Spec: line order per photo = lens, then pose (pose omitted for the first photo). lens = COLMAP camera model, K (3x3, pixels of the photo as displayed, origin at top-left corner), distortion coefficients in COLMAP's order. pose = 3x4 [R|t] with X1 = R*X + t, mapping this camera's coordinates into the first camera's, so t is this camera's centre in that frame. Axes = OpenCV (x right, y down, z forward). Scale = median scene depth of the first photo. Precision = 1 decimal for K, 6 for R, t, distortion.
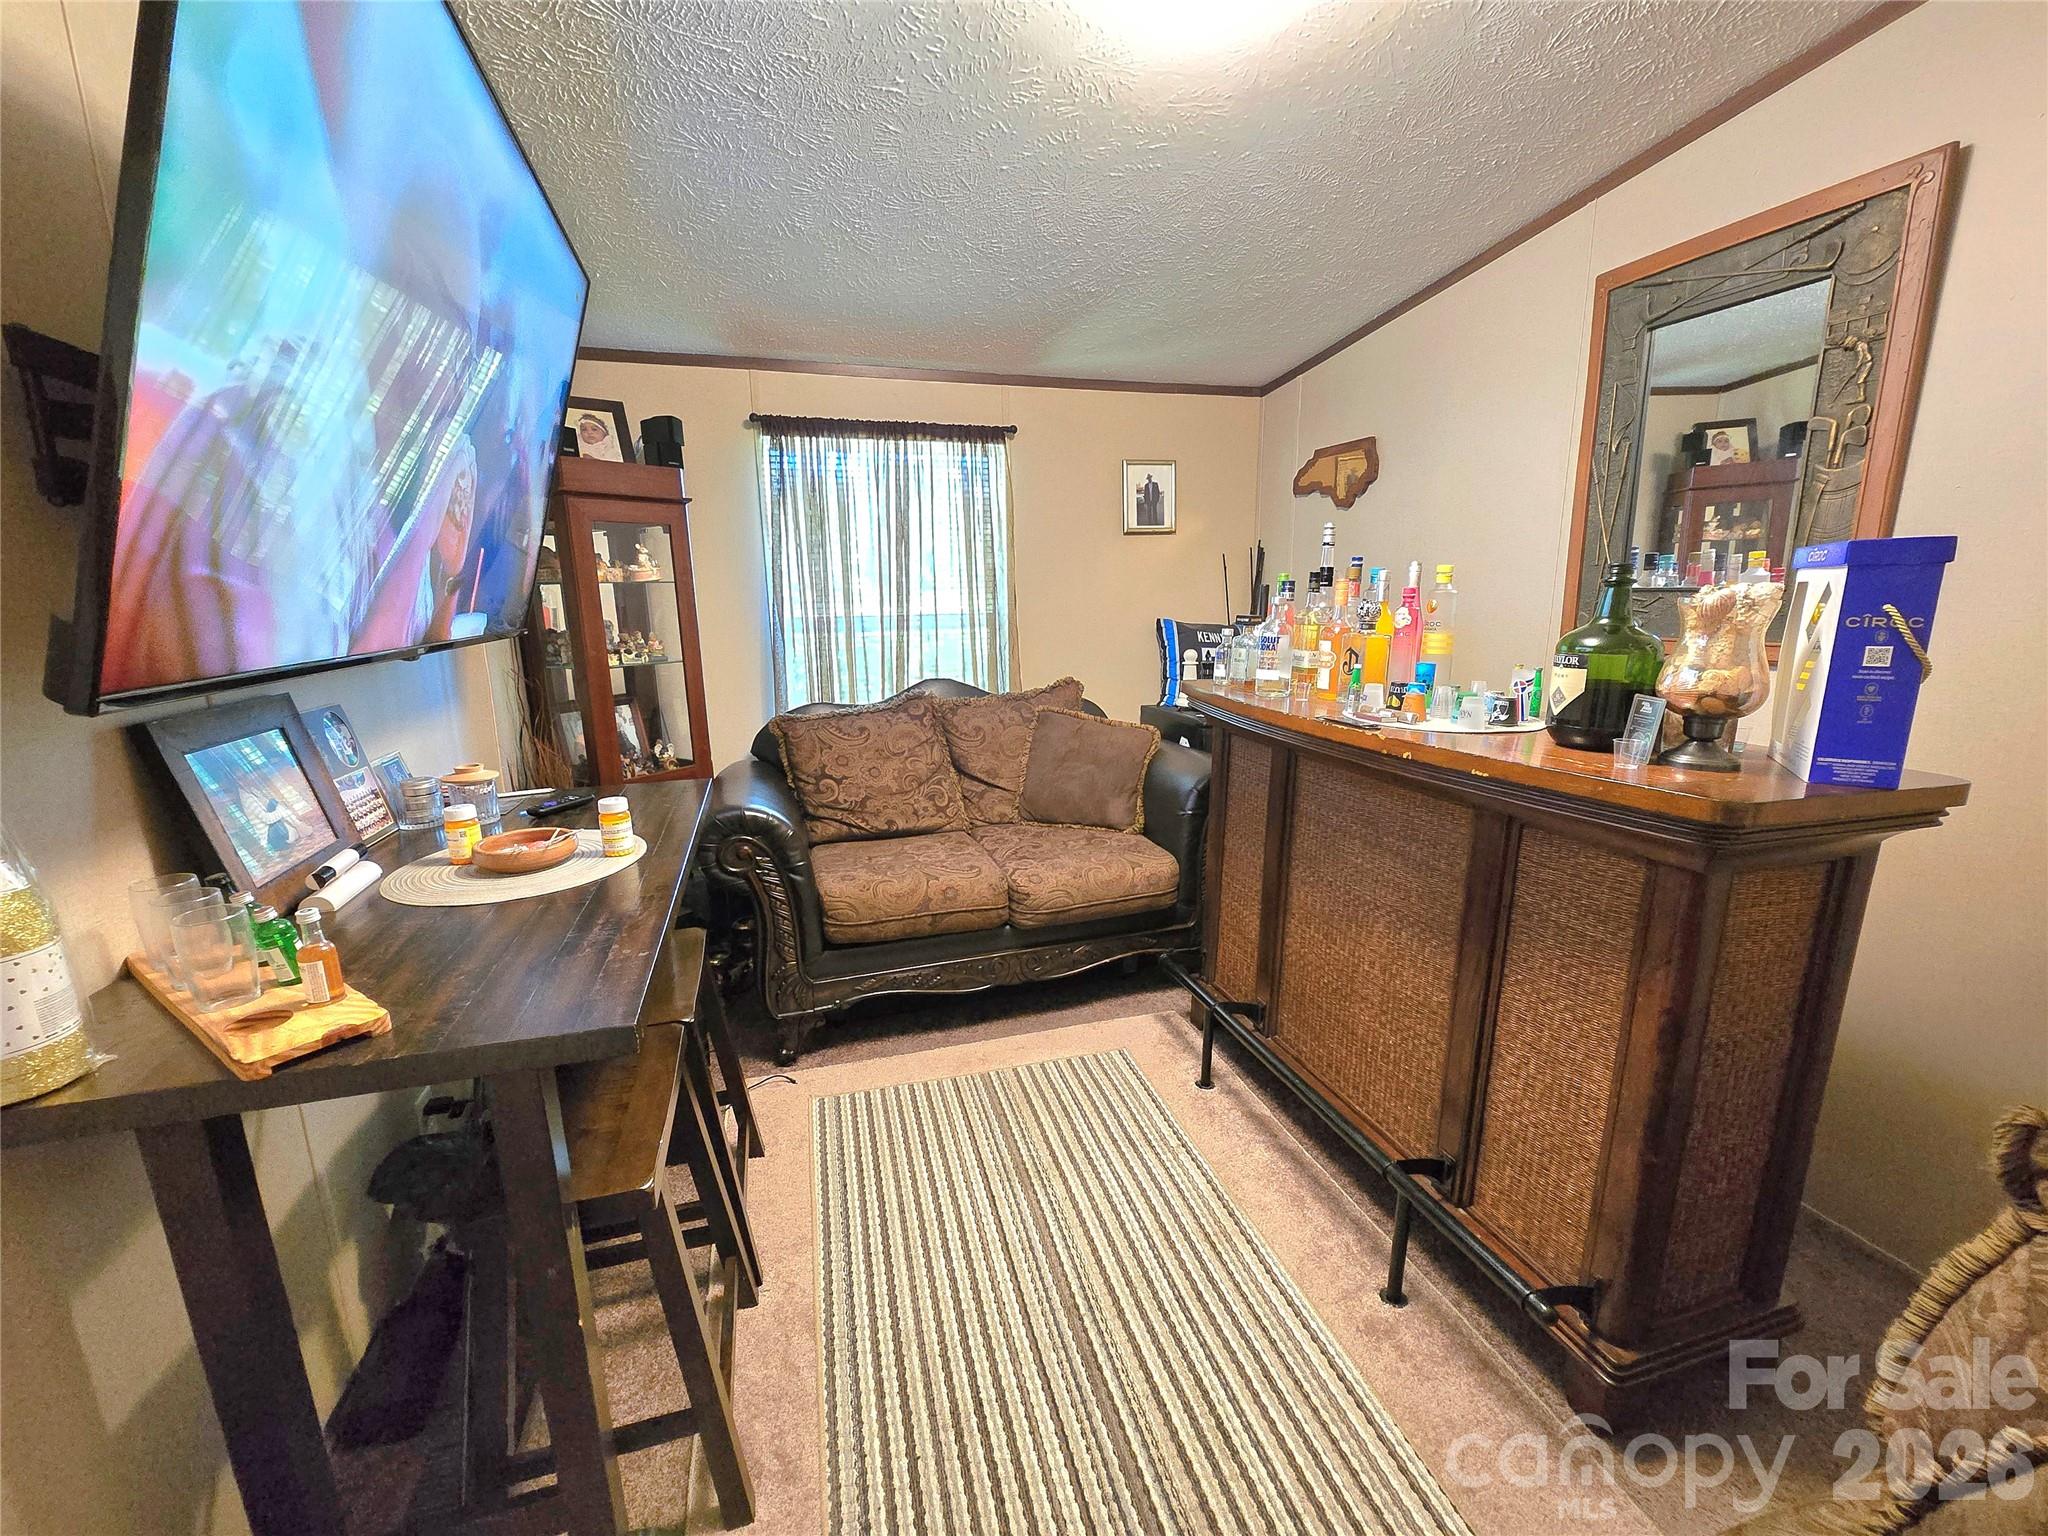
lens RADIAL K [[842.7, 0, 1028.9], [0, 842.7, 770.4], [0, 0, 1]] dist [-0.000761, 0.000330]
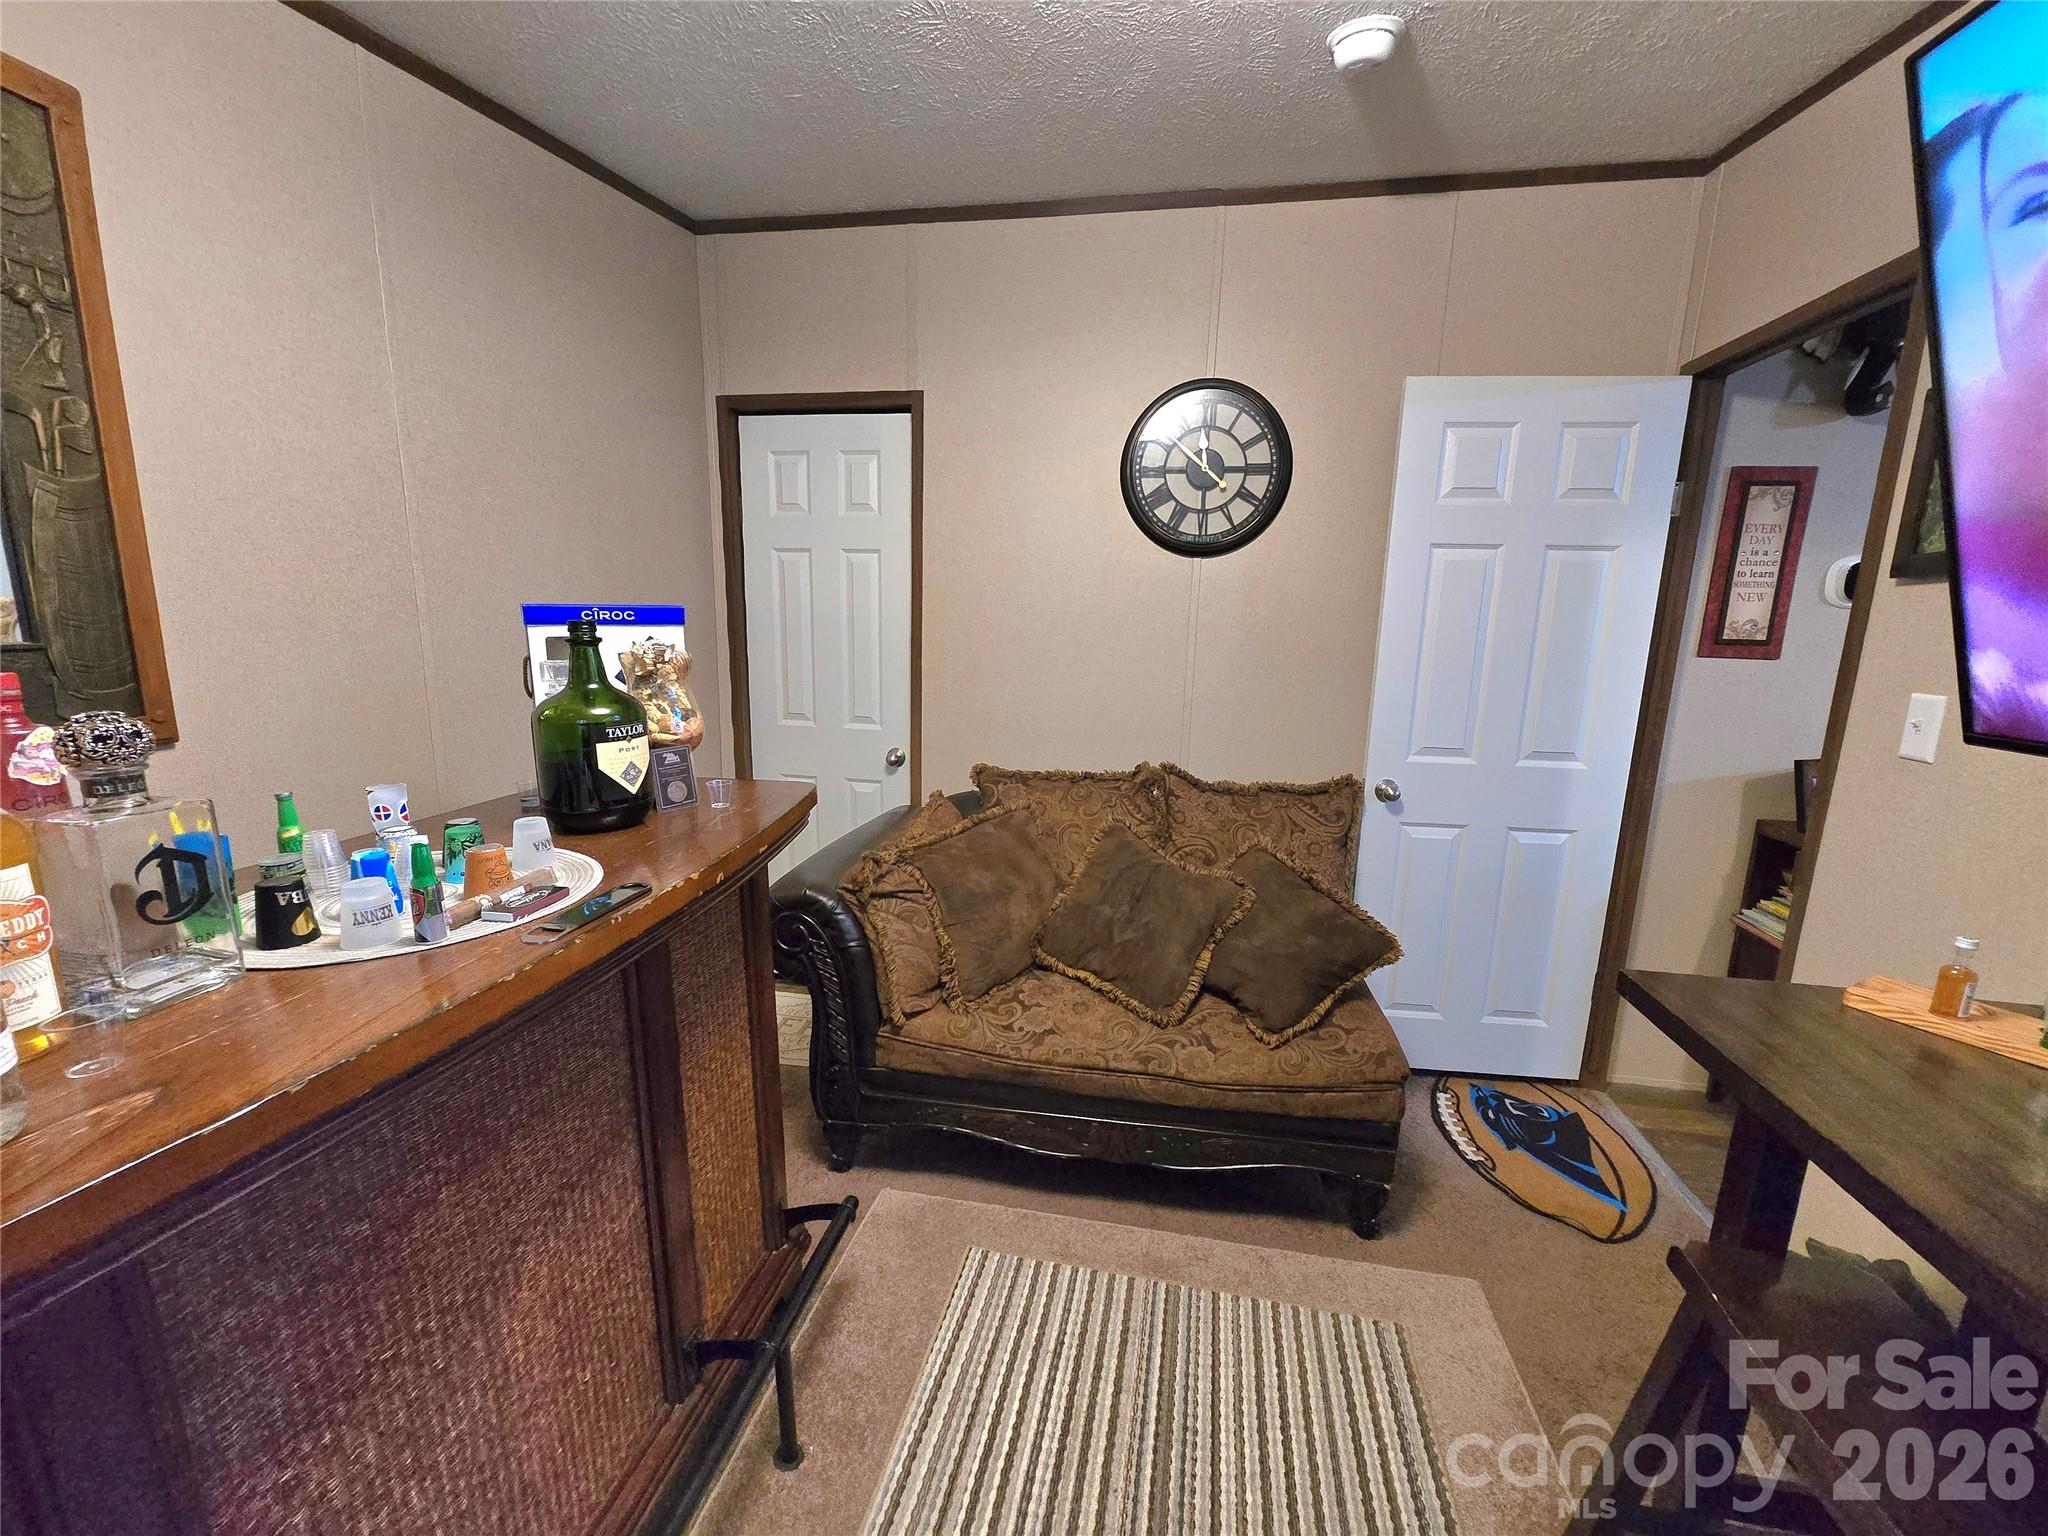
lens RADIAL K [[842.7, 0, 1028.9], [0, 842.7, 770.4], [0, 0, 1]] dist [-0.000761, 0.000330]
pose [[-0.890055, -0.092515, 0.446366, -0.127809], [0.087093, 0.926641, 0.365721, -0.383859], [-0.447456, 0.364387, -0.816704, 1.588921]]
